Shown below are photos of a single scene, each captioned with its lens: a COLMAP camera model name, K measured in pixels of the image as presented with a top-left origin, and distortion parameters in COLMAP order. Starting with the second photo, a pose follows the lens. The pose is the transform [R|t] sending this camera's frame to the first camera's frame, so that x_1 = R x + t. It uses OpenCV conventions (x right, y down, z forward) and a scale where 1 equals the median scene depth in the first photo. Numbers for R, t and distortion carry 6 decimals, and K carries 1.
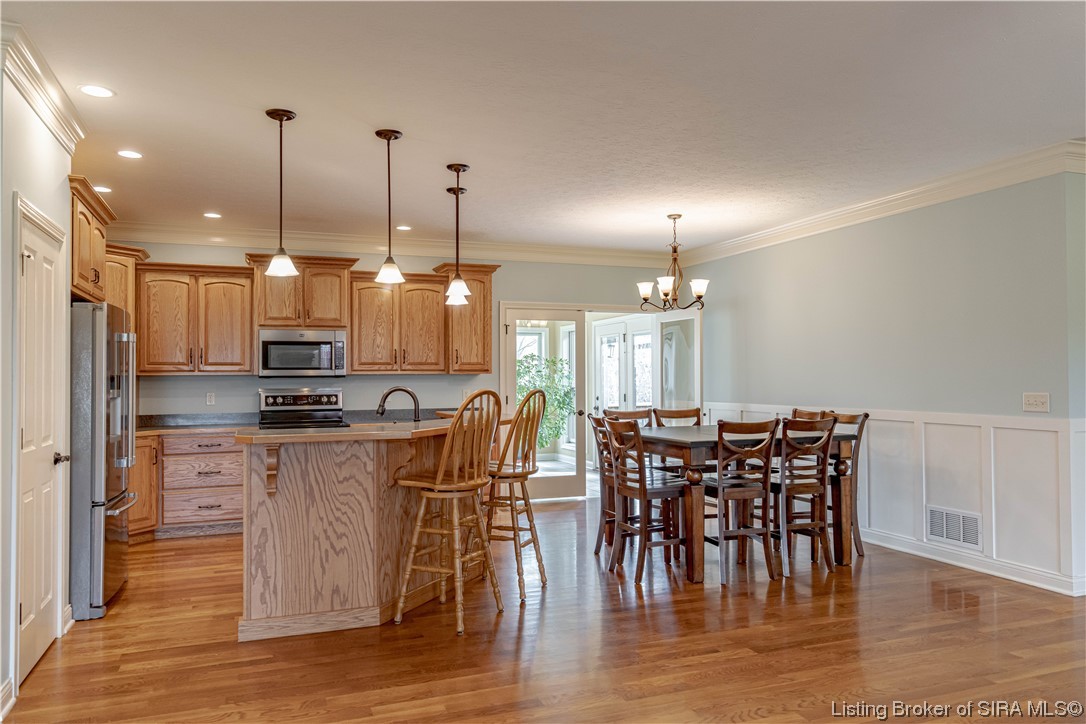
lens RADIAL K [[748.0, 0, 543.0], [0, 748.0, 362.0], [0, 0, 1]] dist [-0.005970, 0.001563]
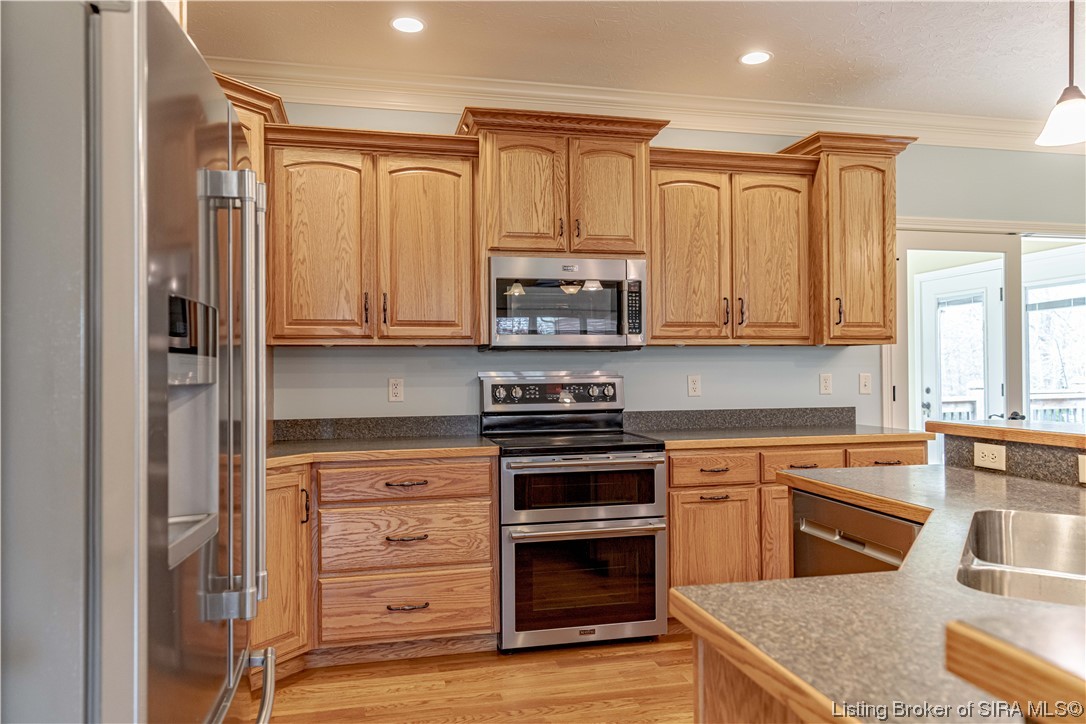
lens RADIAL K [[743.8, 0, 543.0], [0, 743.8, 362.0], [0, 0, 1]] dist [0.003253, 0.000504]
pose [[0.989555, -0.002046, -0.144139, -0.269198], [0.003735, 0.999928, 0.011443, 0.023831], [0.144105, -0.011861, 0.989491, 0.494186]]
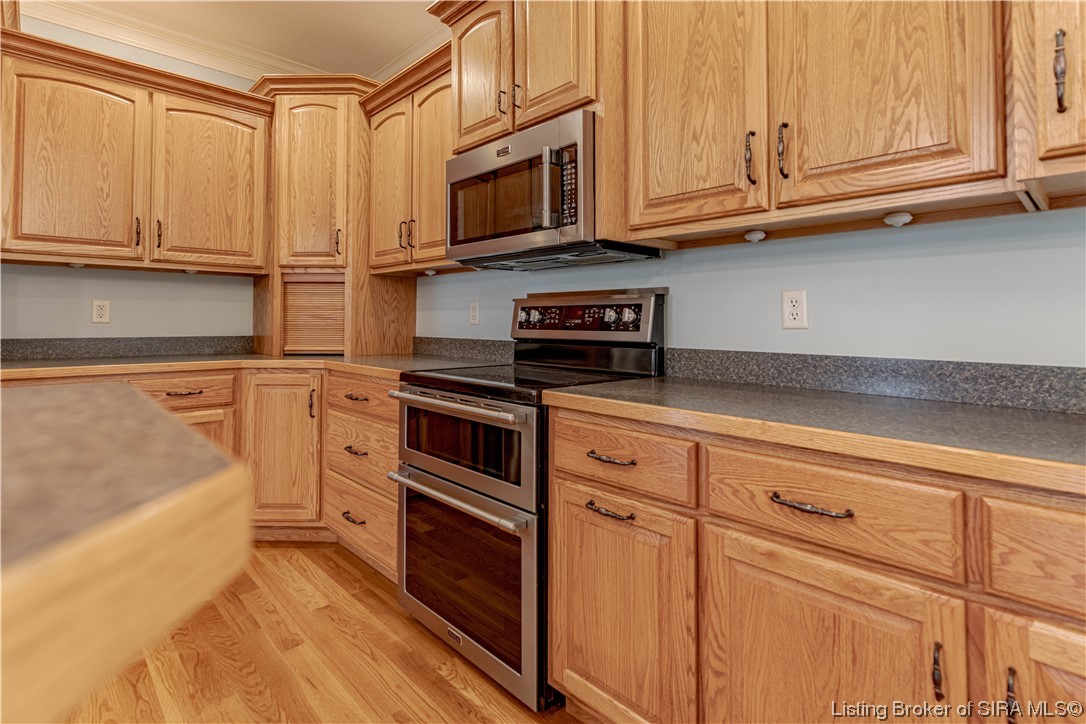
lens RADIAL K [[535.6, 0, 539.9], [0, 535.6, 303.8], [0, 0, 1]] dist [0.005372, 0.000583]
pose [[0.375463, -0.020989, -0.926600, -0.051443], [0.009726, 0.999778, -0.018706, 0.051961], [0.926786, -0.001989, 0.375584, 0.923764]]
